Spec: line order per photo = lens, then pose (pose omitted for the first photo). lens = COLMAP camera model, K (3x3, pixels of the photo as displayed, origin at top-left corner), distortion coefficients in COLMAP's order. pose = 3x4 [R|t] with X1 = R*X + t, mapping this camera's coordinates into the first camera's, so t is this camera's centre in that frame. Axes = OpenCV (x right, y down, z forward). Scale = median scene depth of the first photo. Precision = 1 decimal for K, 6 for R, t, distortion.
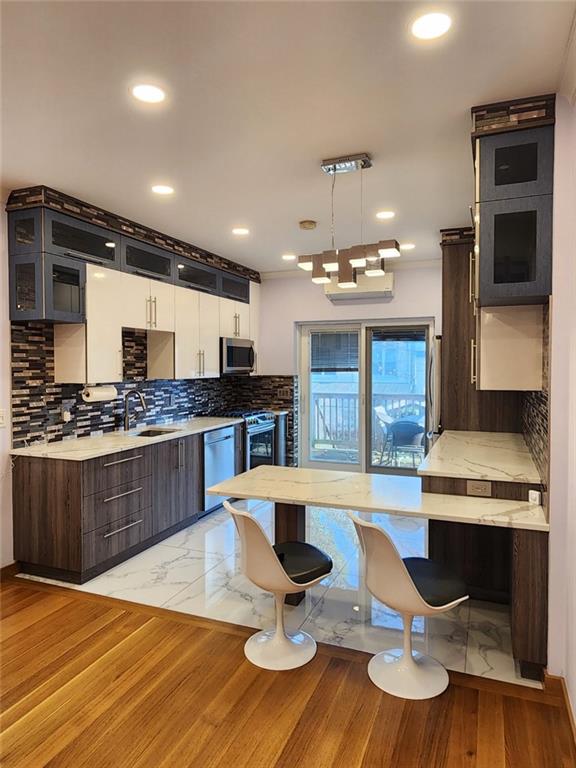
lens RADIAL K [[501.3, 0, 286.9], [0, 501.3, 380.8], [0, 0, 1]] dist [-0.003315, -0.000276]
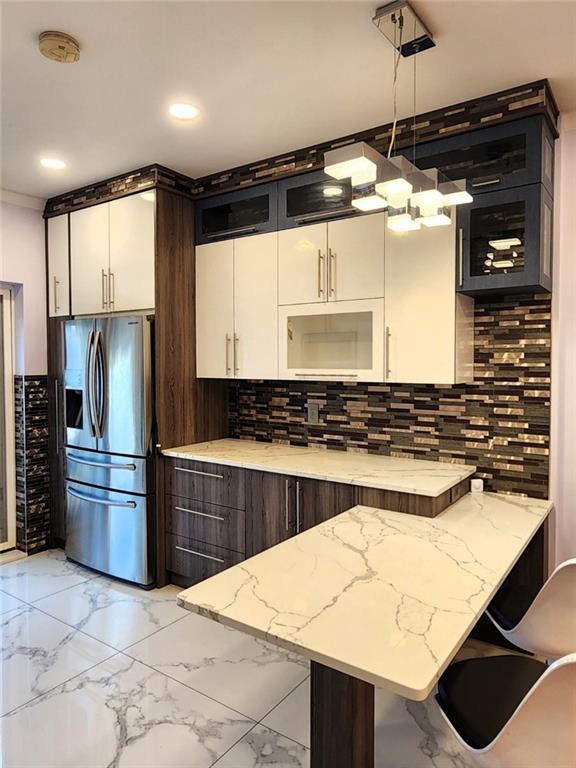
lens RADIAL K [[526.5, 0, 269.5], [0, 526.5, 372.5], [0, 0, 1]] dist [0.000474, 0.000381]
pose [[-0.249469, 0.031059, -0.967885, 0.485826], [-0.024592, 0.998960, 0.038394, -0.041961], [0.968070, 0.033380, -0.248446, 1.308329]]
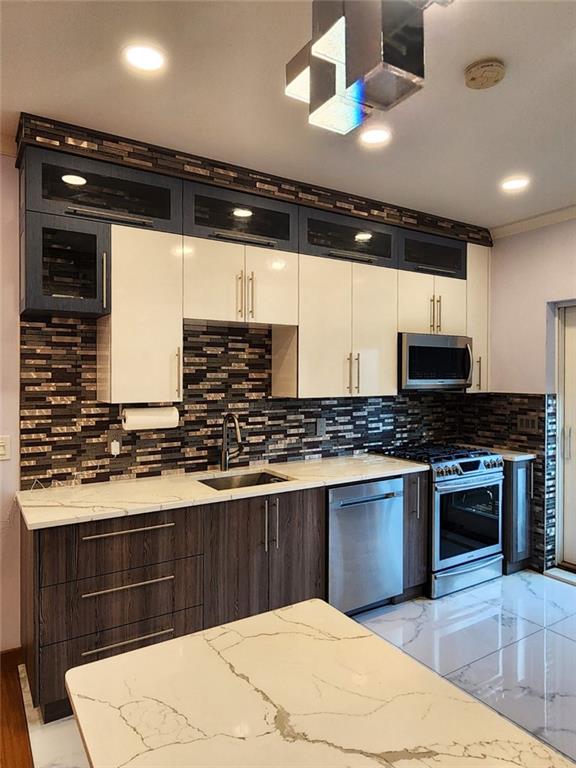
lens RADIAL K [[501.3, 0, 286.9], [0, 501.3, 380.8], [0, 0, 1]] dist [-0.003315, -0.000276]
pose [[0.812628, 0.007967, -0.582729, 0.143957], [-0.020000, 0.999699, -0.014222, -0.015702], [0.582440, 0.023212, 0.812542, 0.465838]]
